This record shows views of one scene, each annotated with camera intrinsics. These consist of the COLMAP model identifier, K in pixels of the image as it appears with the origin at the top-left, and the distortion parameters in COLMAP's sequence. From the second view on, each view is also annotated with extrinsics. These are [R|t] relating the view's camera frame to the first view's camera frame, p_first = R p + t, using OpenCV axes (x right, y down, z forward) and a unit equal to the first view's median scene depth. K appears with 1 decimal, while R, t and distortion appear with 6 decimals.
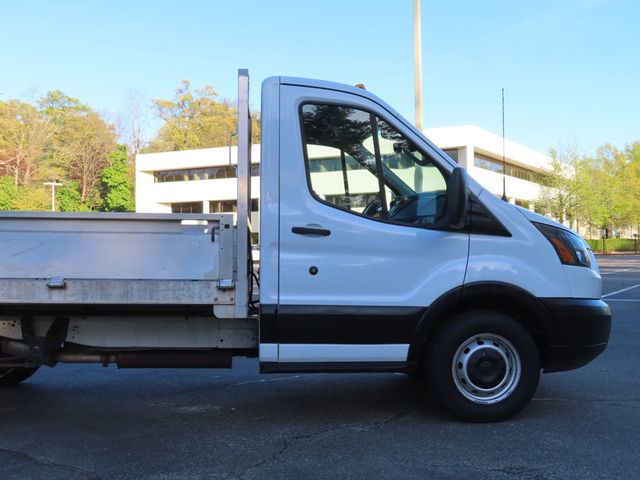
lens RADIAL K [[784.7, 0, 323.9], [0, 784.7, 237.8], [0, 0, 1]] dist [-0.031778, 0.000000]
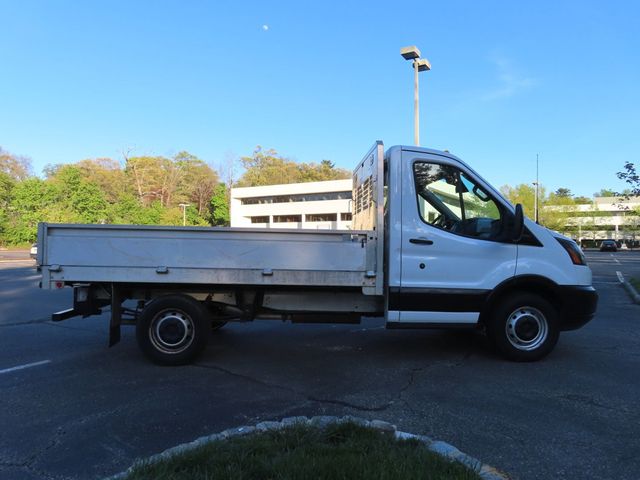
lens RADIAL K [[455.8, 0, 318.4], [0, 455.8, 244.4], [0, 0, 1]] dist [-0.031195, 0.024349]
pose [[0.999163, 0.013750, -0.038538, -0.183925], [-0.013187, 0.999803, 0.014818, -0.013405], [0.038734, -0.014298, 0.999147, 0.056264]]
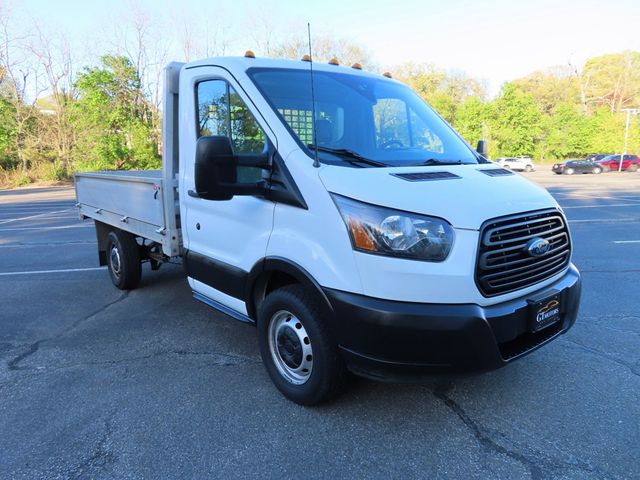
lens RADIAL K [[455.8, 0, 311.7], [0, 455.8, 239.7], [0, 0, 1]] dist [-0.031195, 0.024349]
pose [[0.564032, 0.130366, -0.815397, 0.639833], [0.033406, 0.983048, 0.180278, -0.057286], [0.825077, -0.128922, 0.550116, 0.726107]]
